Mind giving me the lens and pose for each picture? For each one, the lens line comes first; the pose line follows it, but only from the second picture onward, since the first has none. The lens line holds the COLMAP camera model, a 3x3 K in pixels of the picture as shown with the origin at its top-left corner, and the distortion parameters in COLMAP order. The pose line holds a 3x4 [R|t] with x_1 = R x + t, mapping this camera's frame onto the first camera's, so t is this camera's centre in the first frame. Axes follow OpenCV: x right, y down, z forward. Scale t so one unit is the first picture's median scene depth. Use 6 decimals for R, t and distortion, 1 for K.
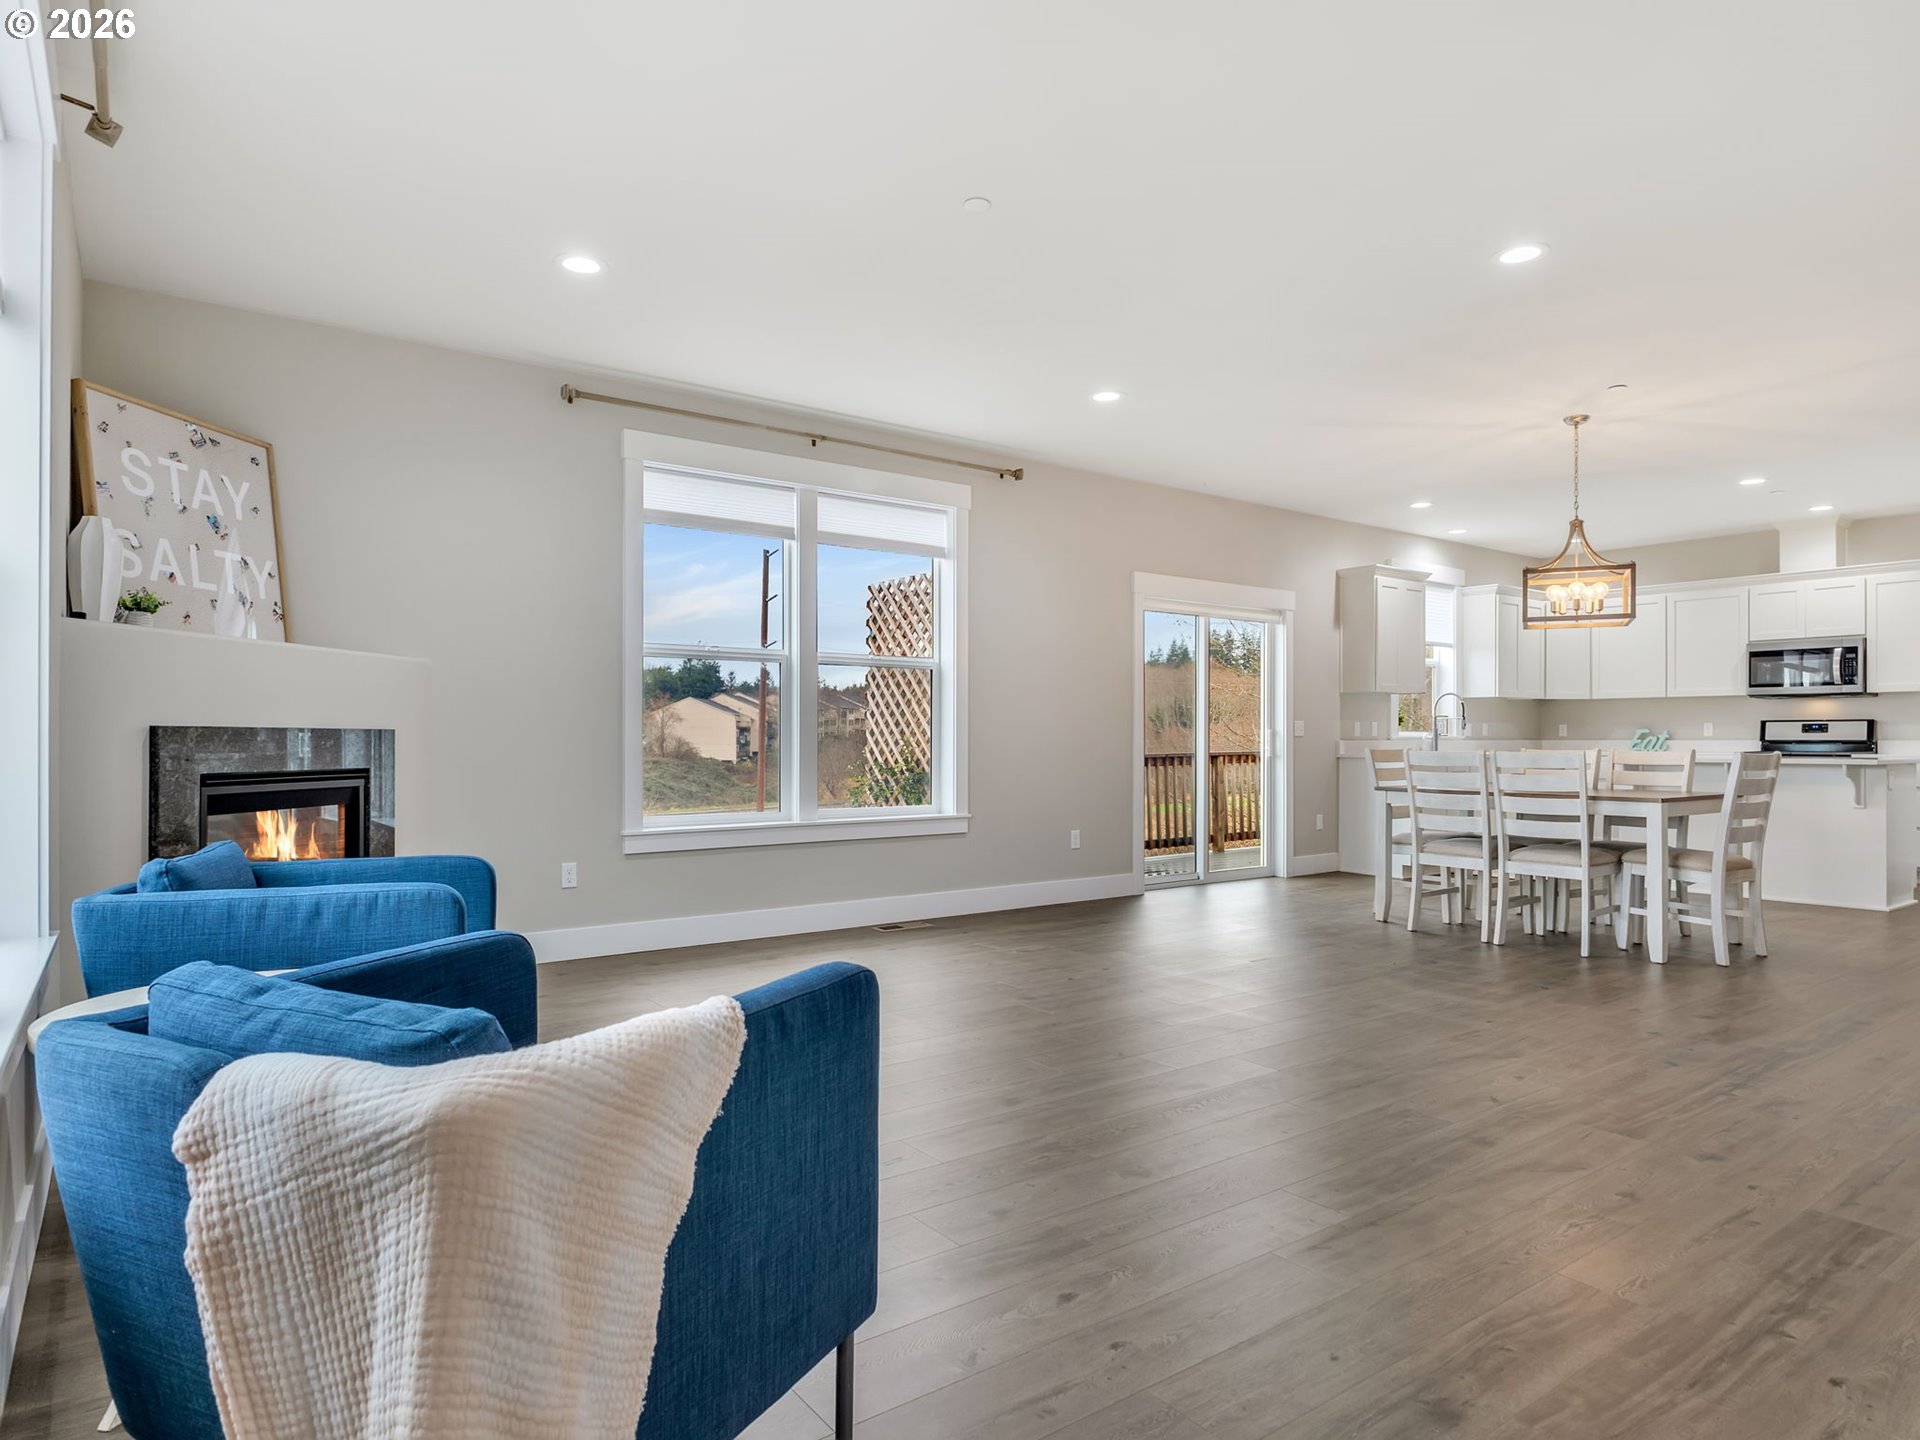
lens RADIAL K [[1109.2, 0, 931.9], [0, 1109.2, 749.4], [0, 0, 1]] dist [-0.032076, 0.002040]
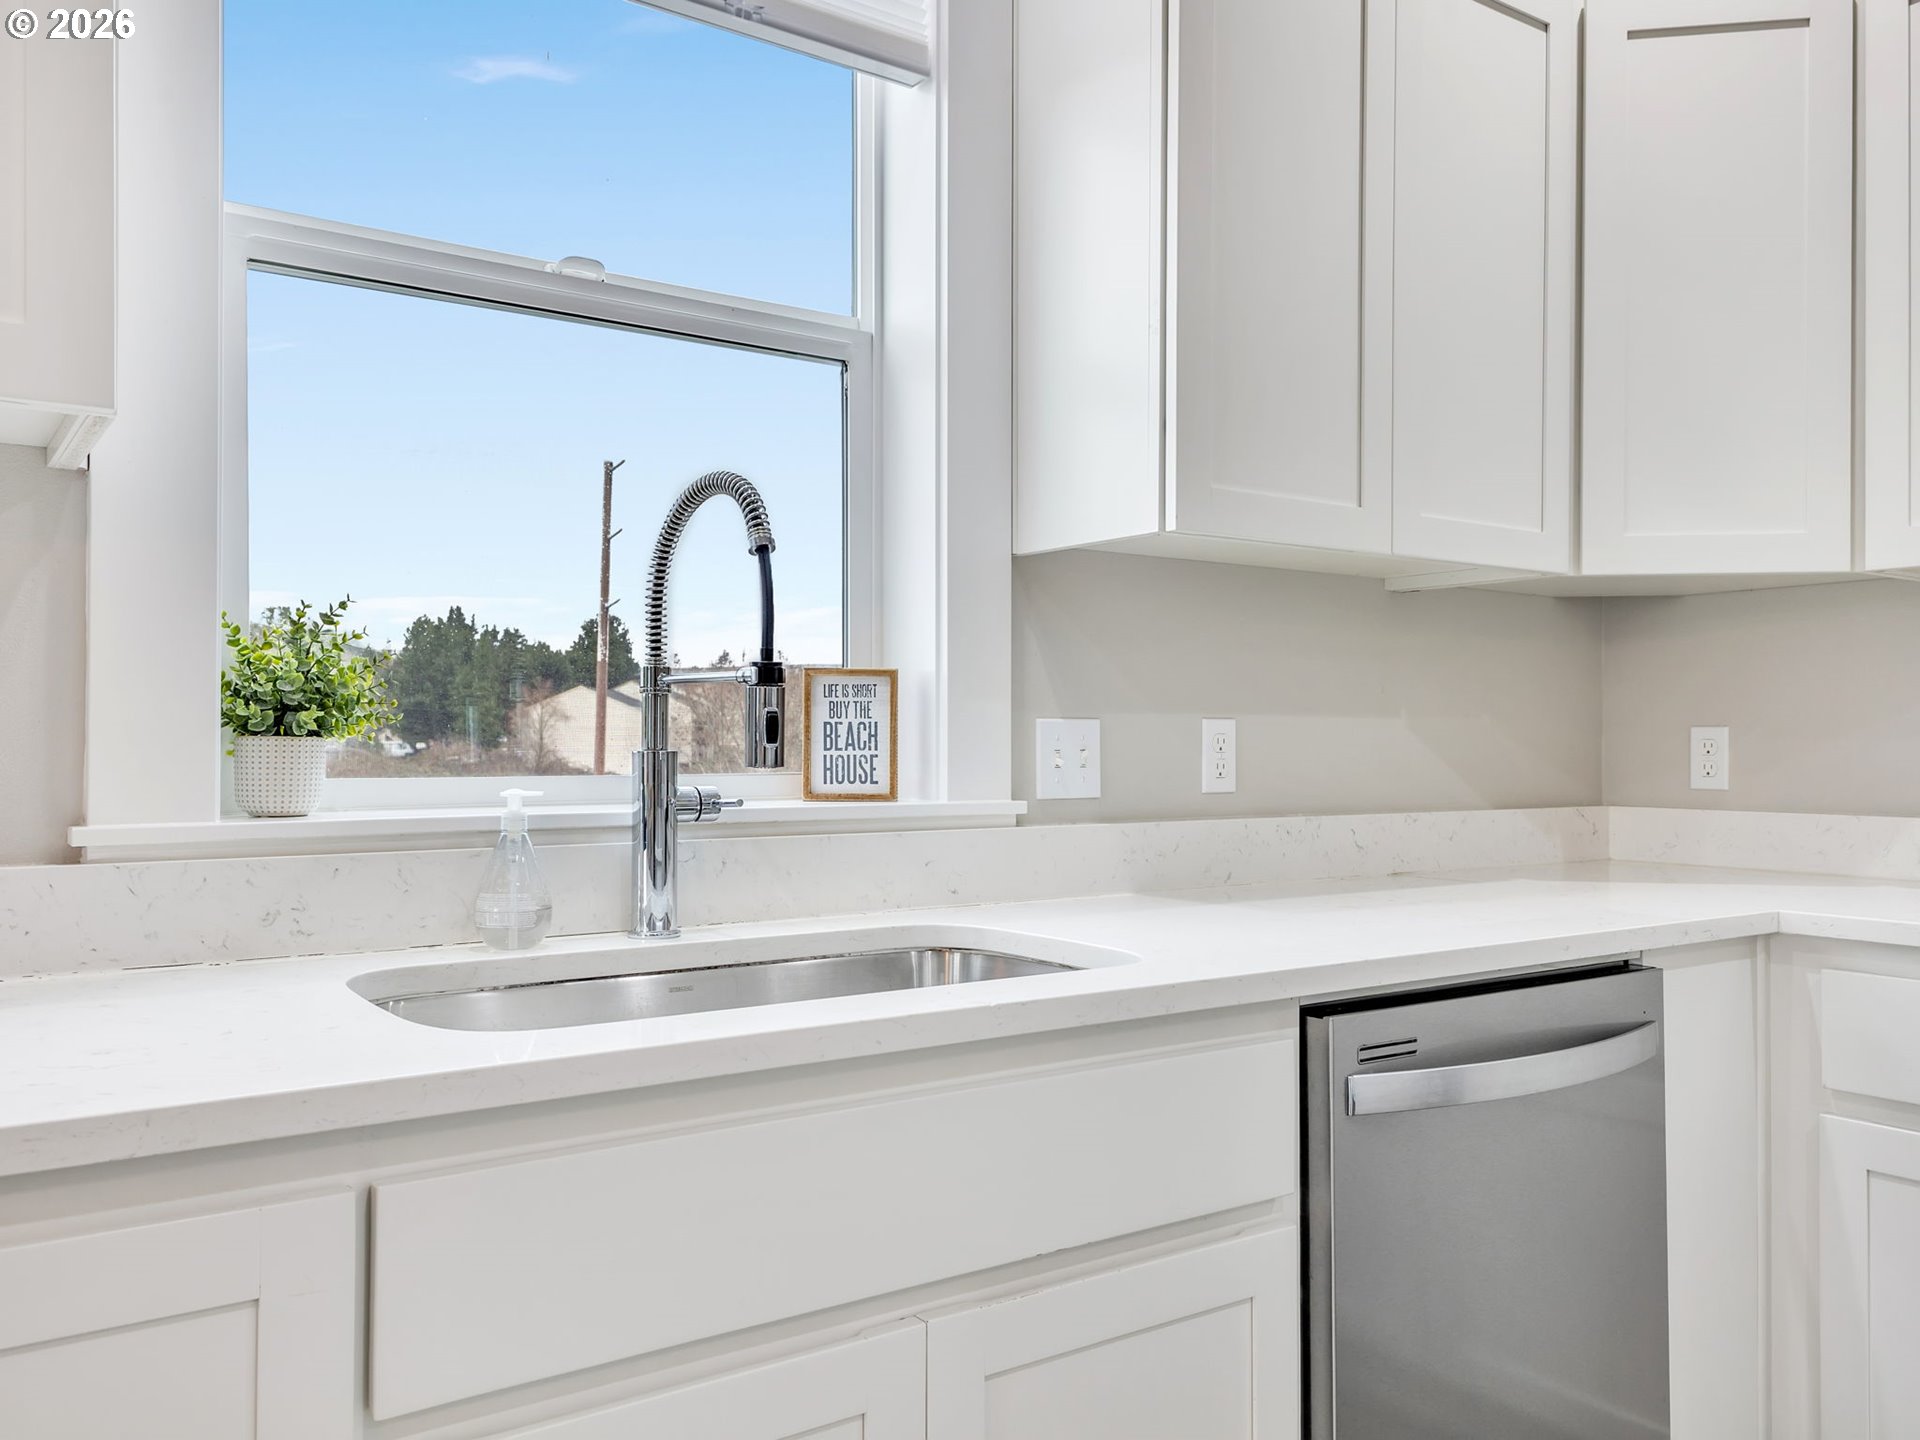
lens RADIAL K [[1499.8, 0, 944.5], [0, 1499.8, 769.6], [0, 0, 1]] dist [0.018028, -0.014541]
pose [[0.999831, 0.003655, -0.018022, 0.534645], [-0.003537, 0.999972, 0.006596, -0.019868], [0.018046, -0.006531, 0.999816, 0.880987]]
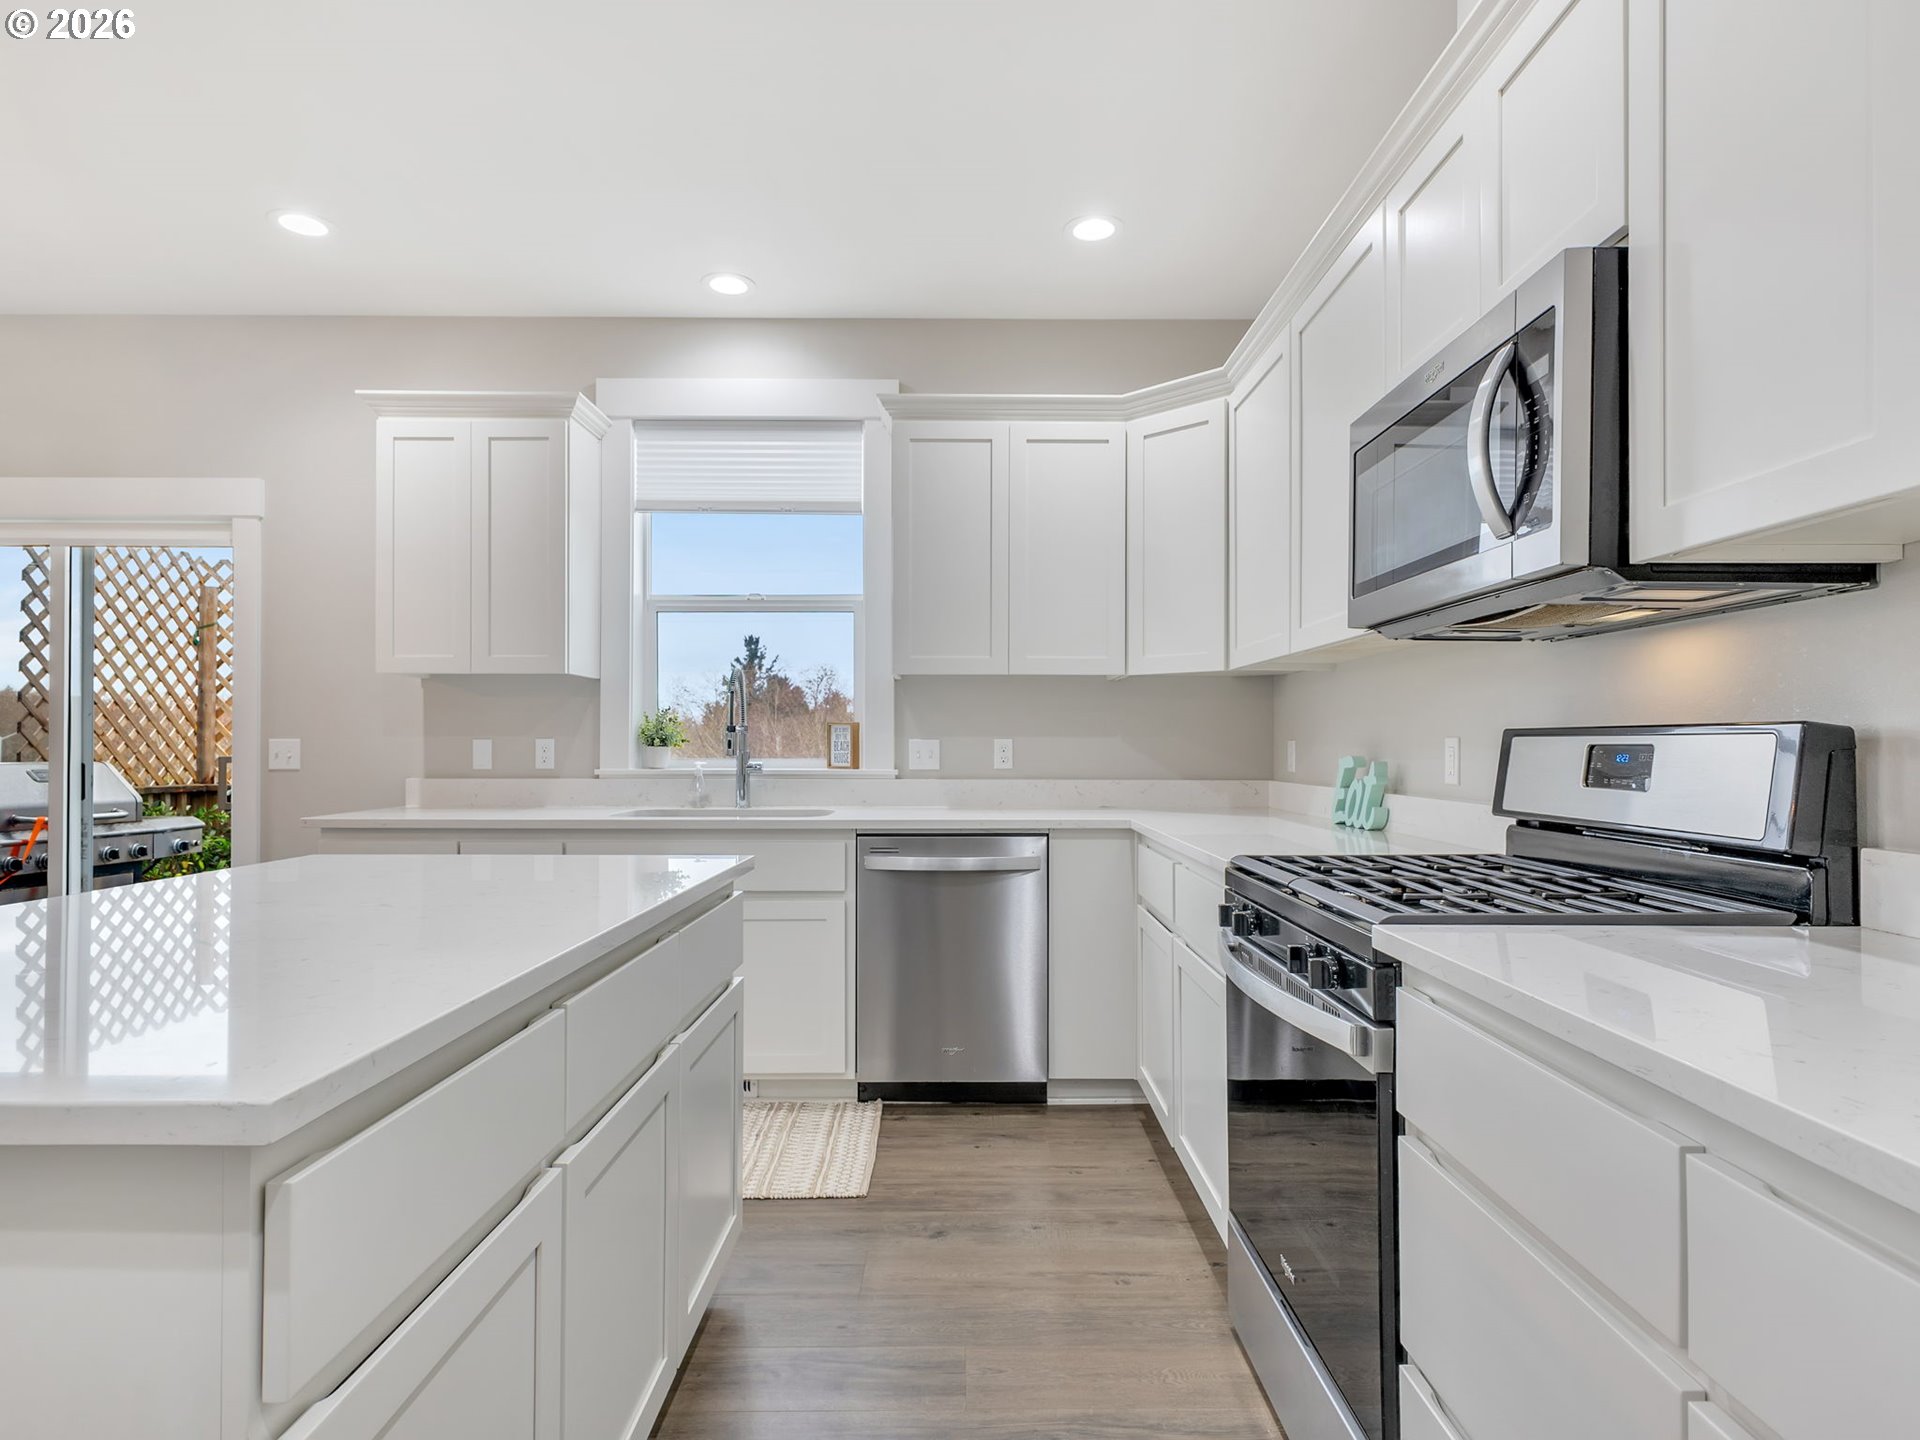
lens RADIAL K [[1039.7, 0, 967.5], [0, 1039.7, 761.1], [0, 0, 1]] dist [0.007862, -0.001423]
pose [[0.816320, 0.012021, -0.577474, 0.831607], [-0.008635, 0.999926, 0.008609, -0.021329], [0.577535, -0.002041, 0.816363, 0.768413]]
